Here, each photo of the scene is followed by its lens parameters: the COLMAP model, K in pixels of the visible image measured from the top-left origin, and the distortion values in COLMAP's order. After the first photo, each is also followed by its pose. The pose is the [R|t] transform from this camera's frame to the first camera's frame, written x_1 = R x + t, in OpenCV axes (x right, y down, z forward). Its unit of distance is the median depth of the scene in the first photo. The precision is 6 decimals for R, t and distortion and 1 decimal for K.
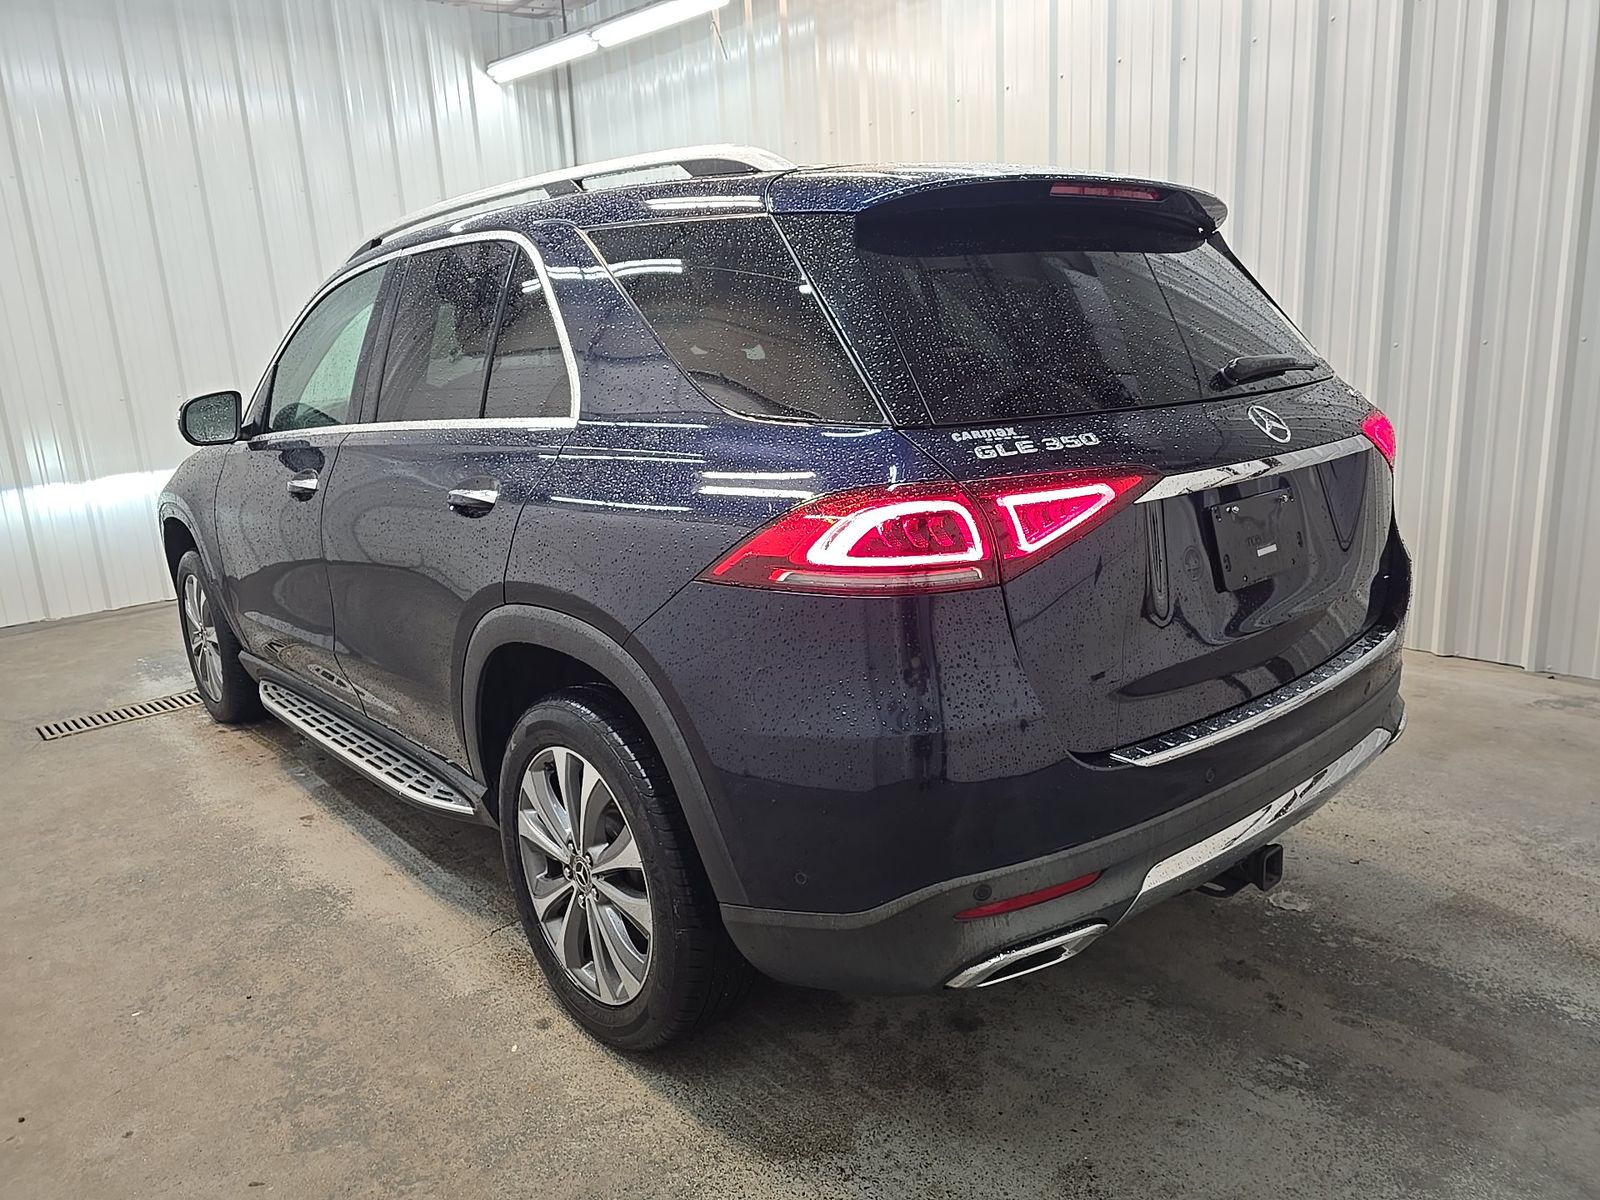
lens RADIAL K [[1089.6, 0, 791.2], [0, 1089.6, 609.1], [0, 0, 1]] dist [0.036097, -0.037436]
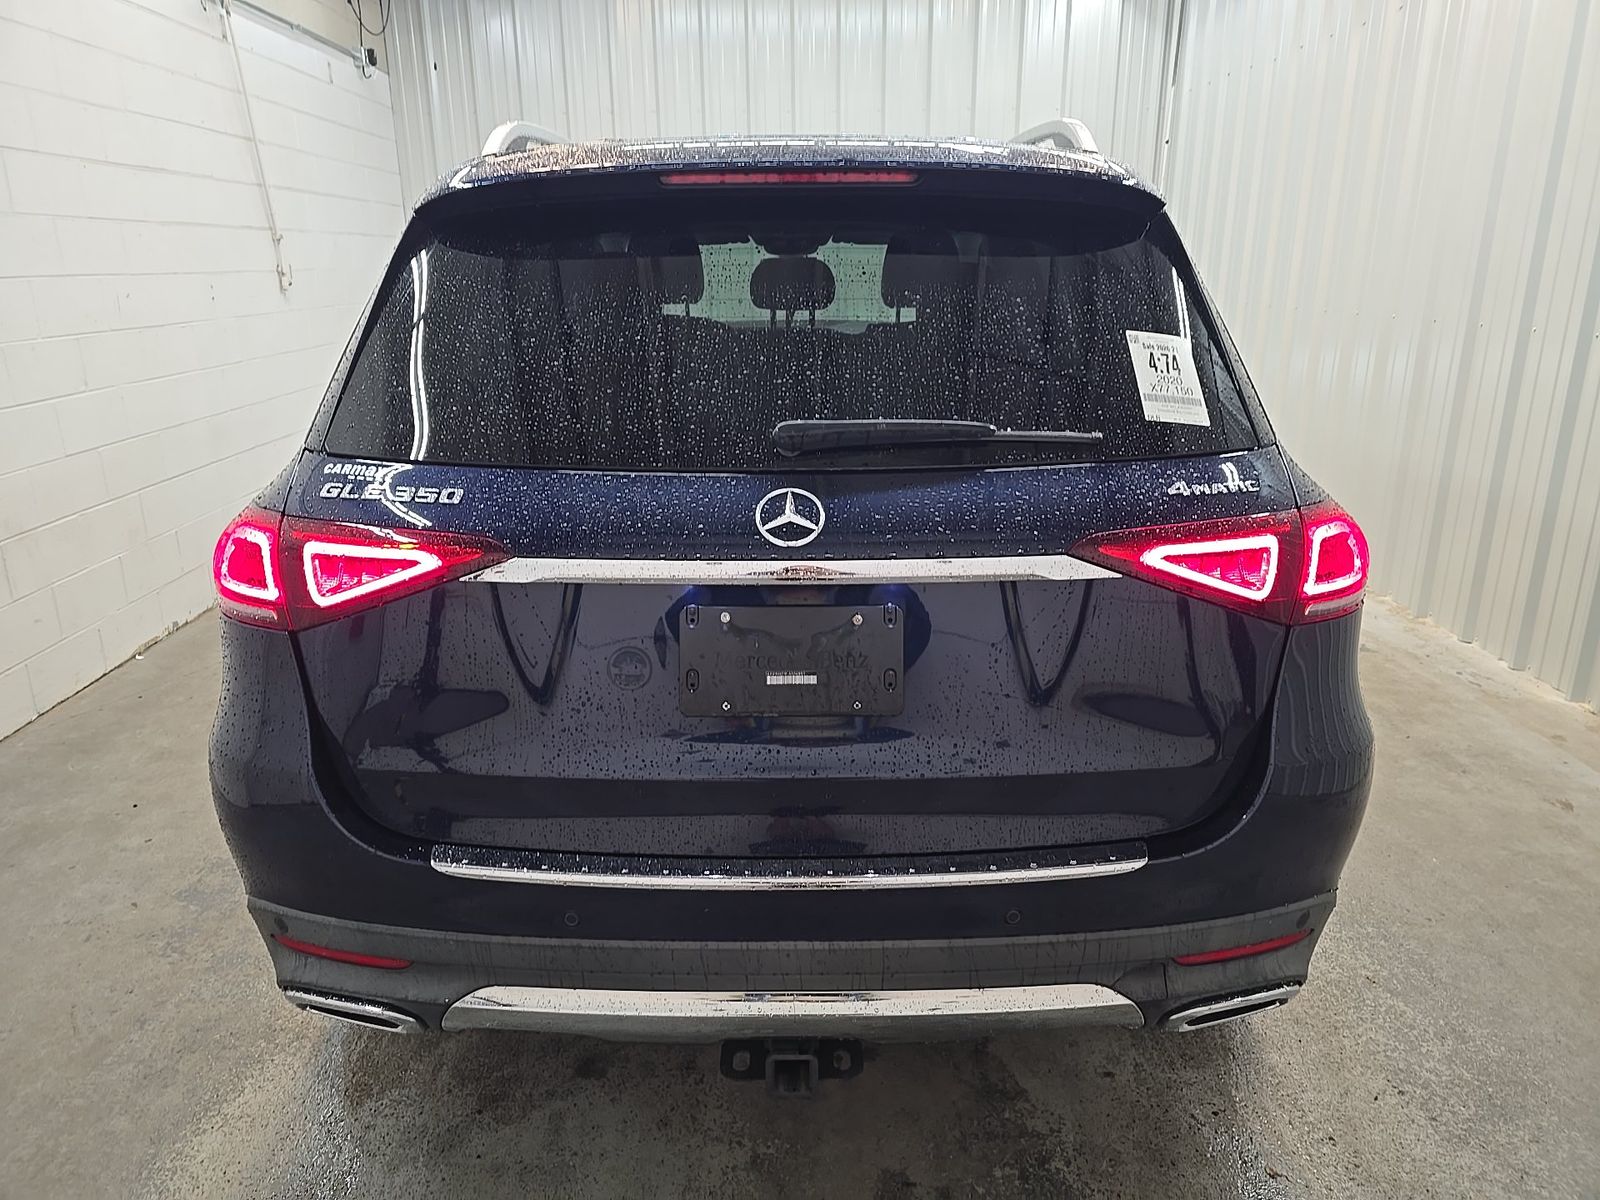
lens RADIAL K [[1089.6, 0, 788.6], [0, 1089.6, 589.0], [0, 0, 1]] dist [0.036097, -0.037436]
pose [[0.769386, 0.242621, -0.590914, 1.000577], [-0.189143, 0.970107, 0.152043, -0.264322], [0.610139, -0.005212, 0.792277, 0.471522]]
